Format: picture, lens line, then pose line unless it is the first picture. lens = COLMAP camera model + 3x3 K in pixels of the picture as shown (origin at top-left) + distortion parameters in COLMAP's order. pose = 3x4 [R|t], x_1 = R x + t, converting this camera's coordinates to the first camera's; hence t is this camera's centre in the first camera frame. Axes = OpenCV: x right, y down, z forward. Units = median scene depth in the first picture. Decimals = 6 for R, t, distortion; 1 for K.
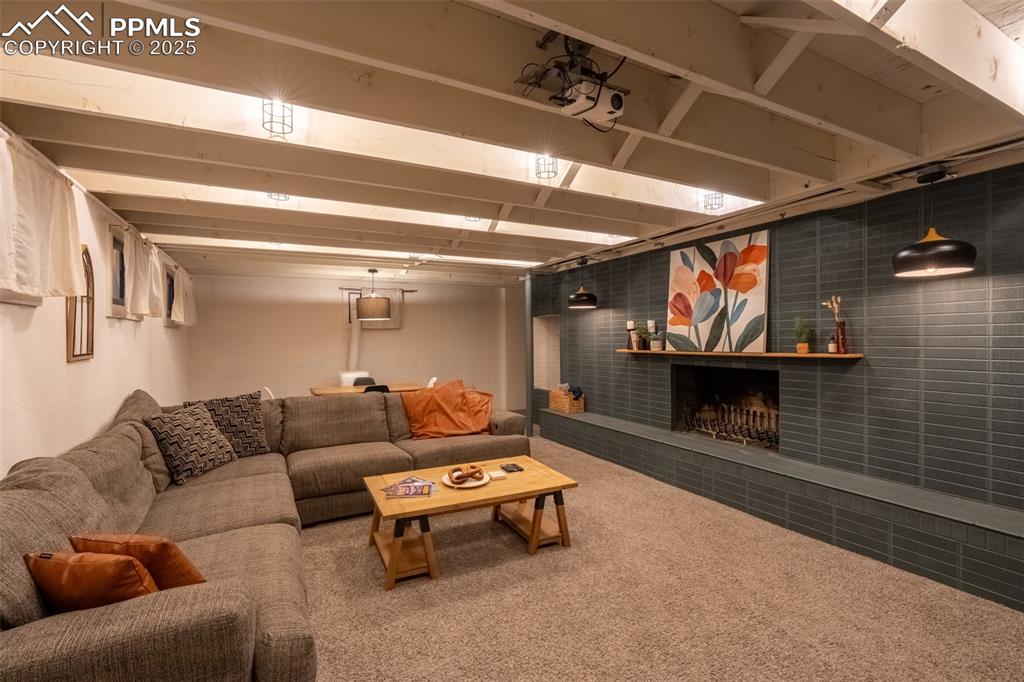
lens RADIAL K [[451.3, 0, 507.6], [0, 451.3, 340.0], [0, 0, 1]] dist [-0.009150, 0.000426]
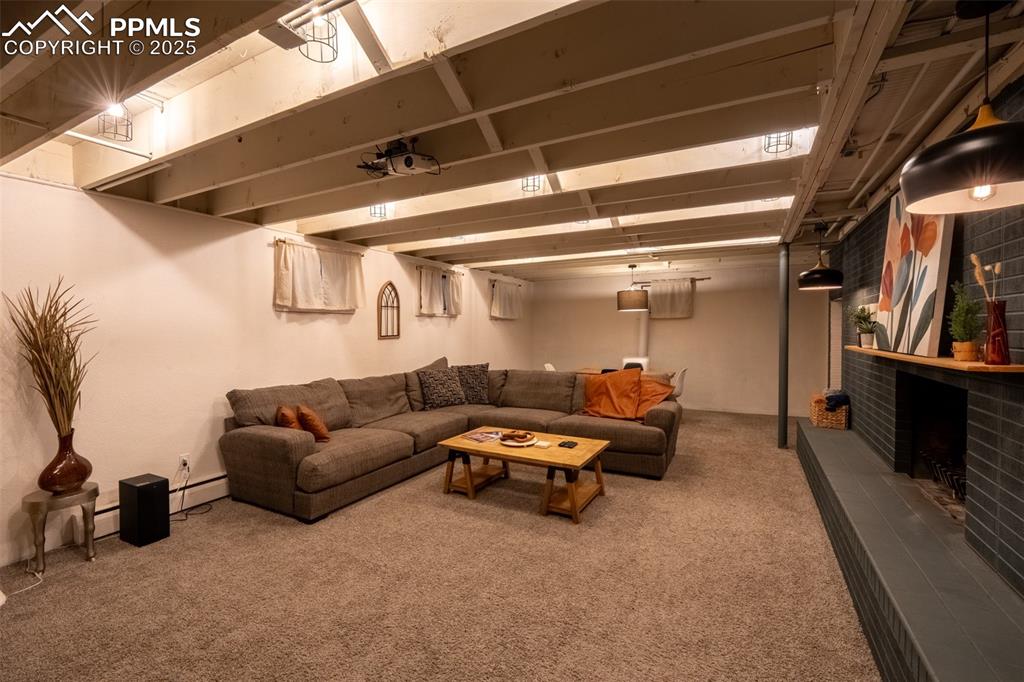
lens RADIAL K [[451.3, 0, 507.6], [0, 451.3, 340.0], [0, 0, 1]] dist [-0.009150, 0.000426]
pose [[0.565100, 0.027510, -0.824564, 0.723326], [-0.004987, 0.999540, 0.029931, -0.008251], [0.825008, -0.012802, 0.564977, 0.207856]]
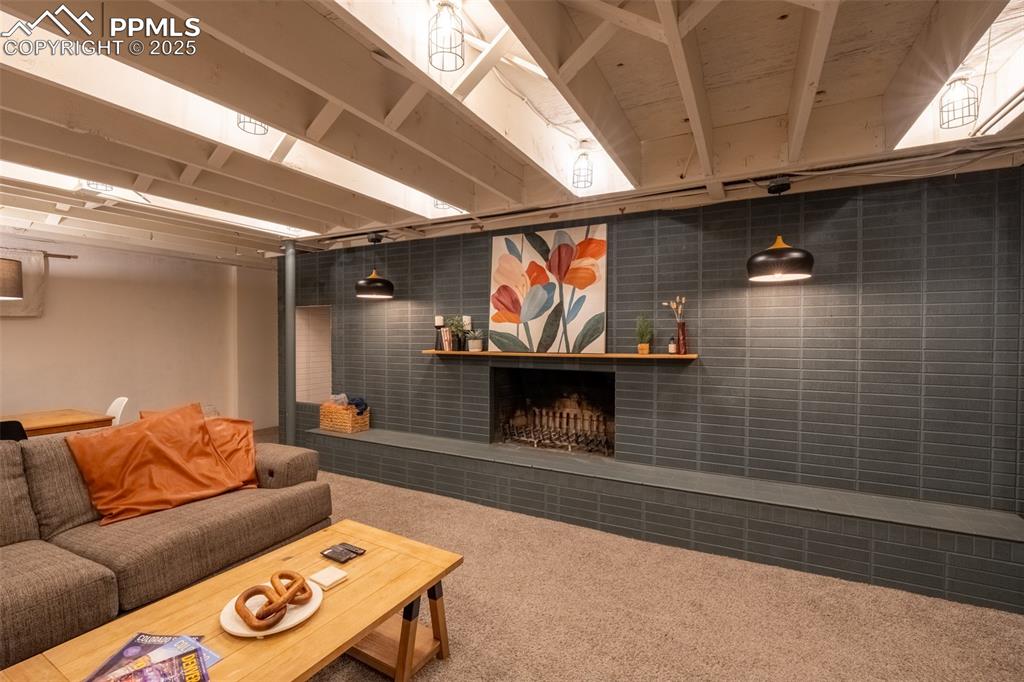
lens RADIAL K [[451.3, 0, 507.6], [0, 451.3, 340.0], [0, 0, 1]] dist [-0.009150, 0.000426]
pose [[0.823232, 0.003963, 0.567692, -0.129339], [-0.006645, 0.999974, 0.002656, -0.001227], [-0.567667, -0.005959, 0.823237, 0.330906]]
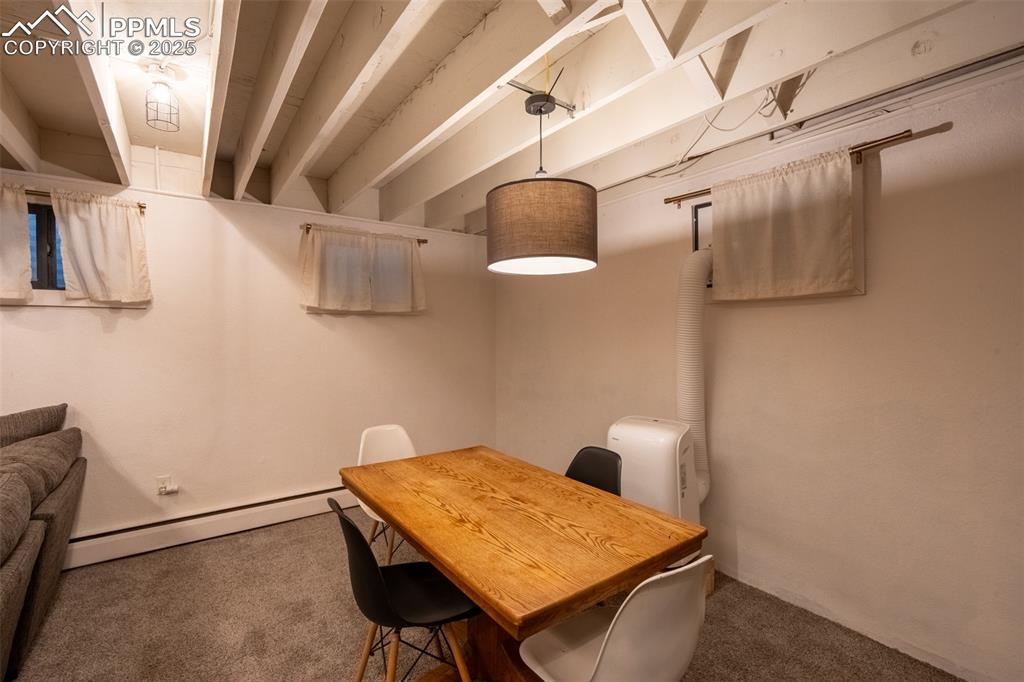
lens RADIAL K [[455.0, 0, 512.0], [0, 455.0, 341.0], [0, 0, 1]] dist [-0.003650, -0.000196]
pose [[0.148159, 0.030157, -0.988504, -0.002762], [0.000490, 0.999533, 0.030567, -0.011718], [0.988963, -0.005013, 0.148075, 1.538806]]
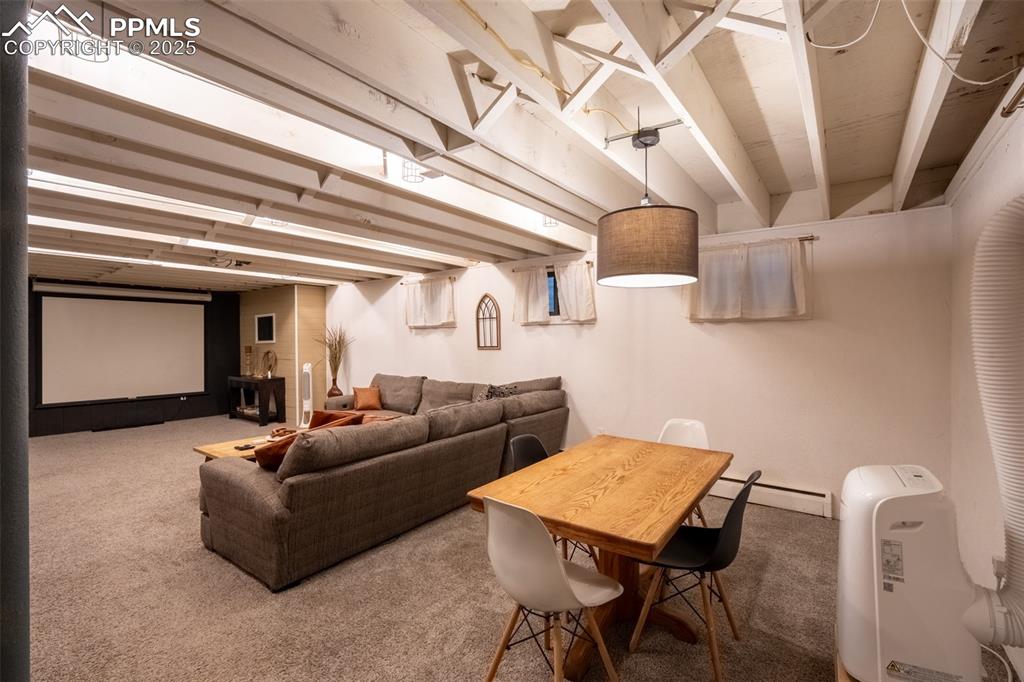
lens RADIAL K [[451.3, 0, 507.6], [0, 451.3, 340.0], [0, 0, 1]] dist [-0.009150, 0.000426]
pose [[-0.901508, 0.014112, -0.432532, -0.094096], [0.010726, 0.999890, 0.010267, -0.012793], [0.432629, 0.004616, -0.901560, 2.064909]]
